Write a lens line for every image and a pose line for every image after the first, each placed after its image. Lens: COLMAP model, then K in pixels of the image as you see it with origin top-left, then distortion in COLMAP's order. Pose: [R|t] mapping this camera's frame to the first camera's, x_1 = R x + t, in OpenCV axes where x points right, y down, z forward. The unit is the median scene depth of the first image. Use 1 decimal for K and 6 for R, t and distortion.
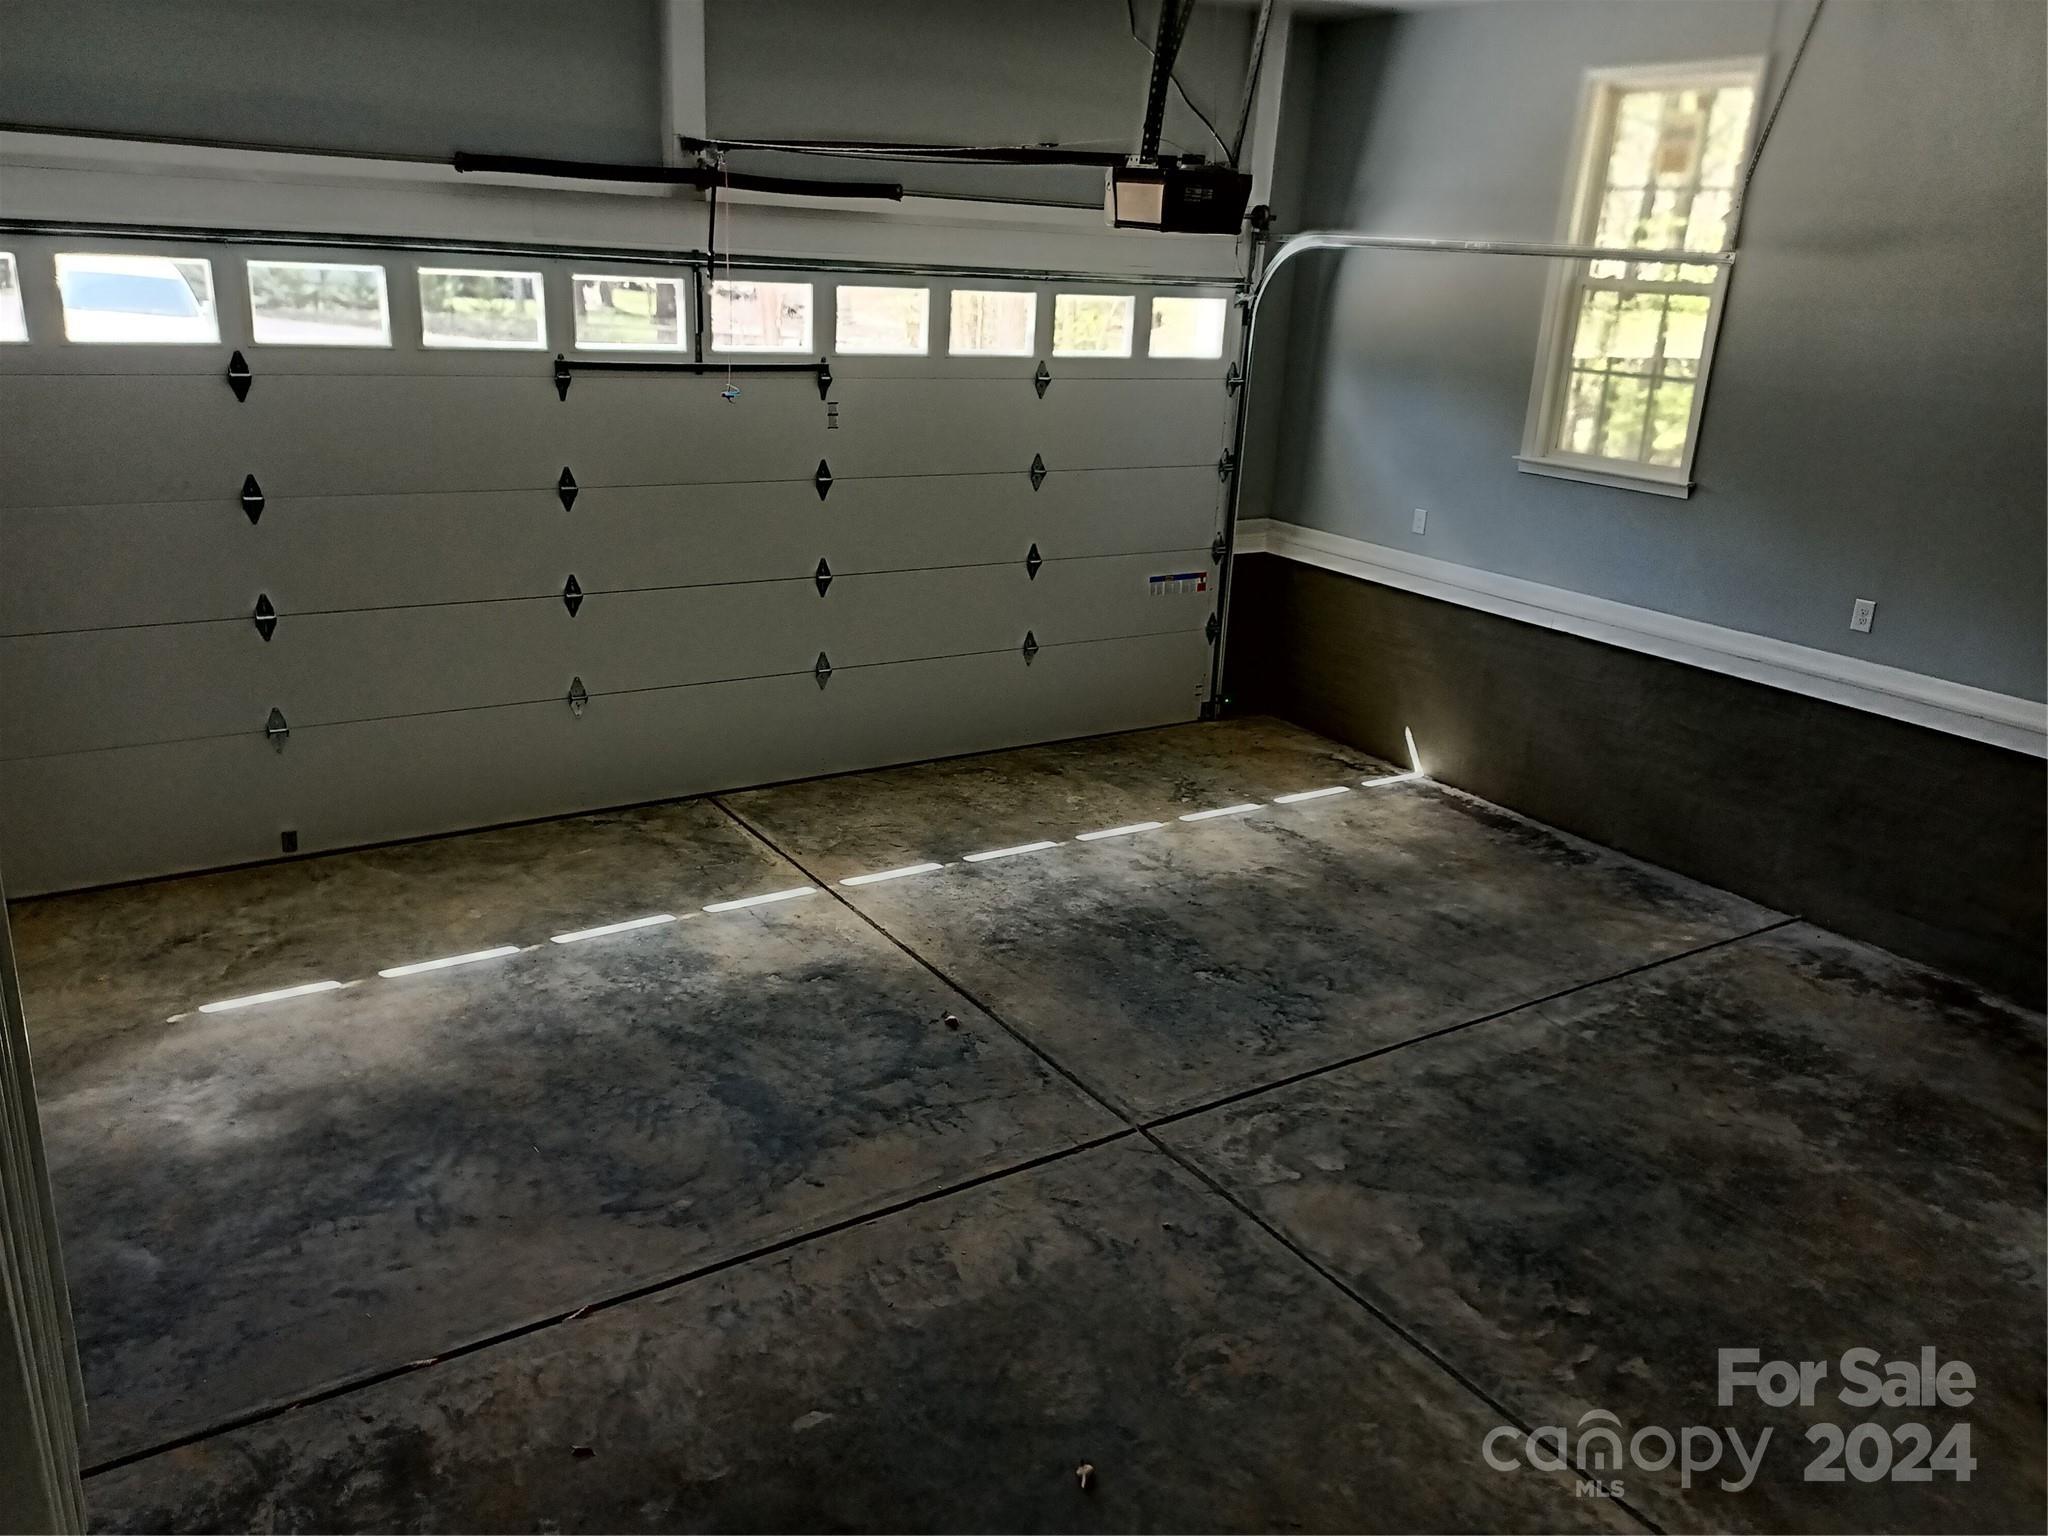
lens RADIAL K [[1511.7, 0, 1037.2], [0, 1511.7, 760.9], [0, 0, 1]] dist [0.051724, -0.049929]
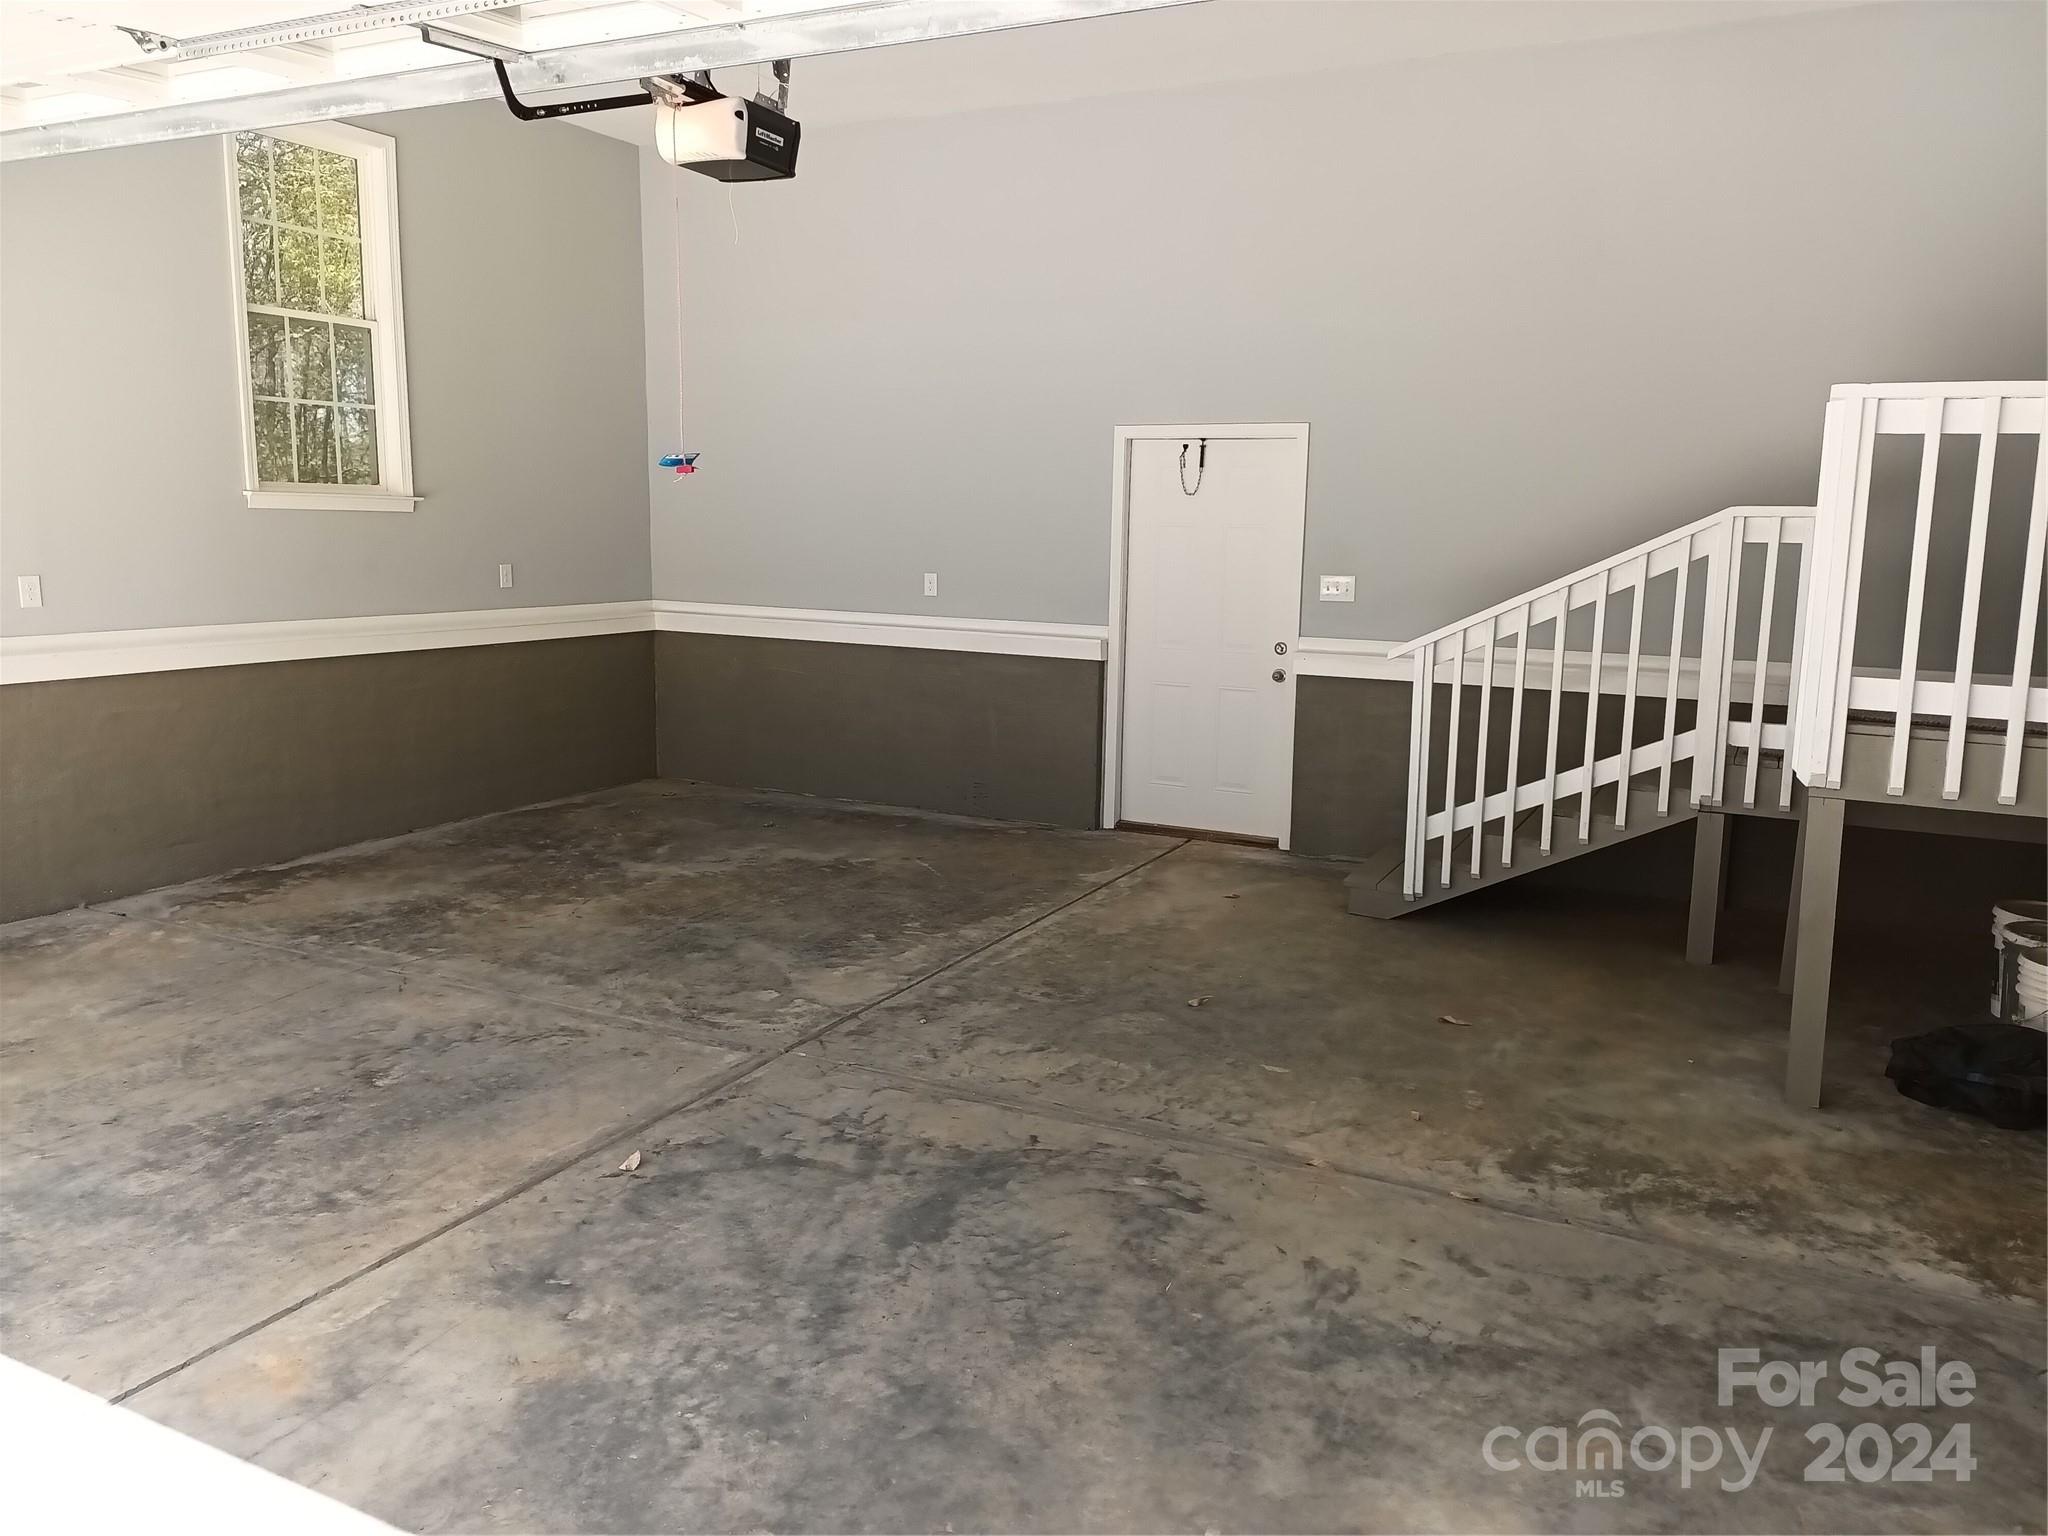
lens RADIAL K [[1511.7, 0, 1027.6], [0, 1511.7, 772.0], [0, 0, 1]] dist [0.051724, -0.049929]
pose [[-0.478498, -0.208555, 0.852962, -0.852996], [0.234718, 0.905659, 0.353113, -0.251721], [-0.846136, 0.369170, -0.384405, 1.204954]]
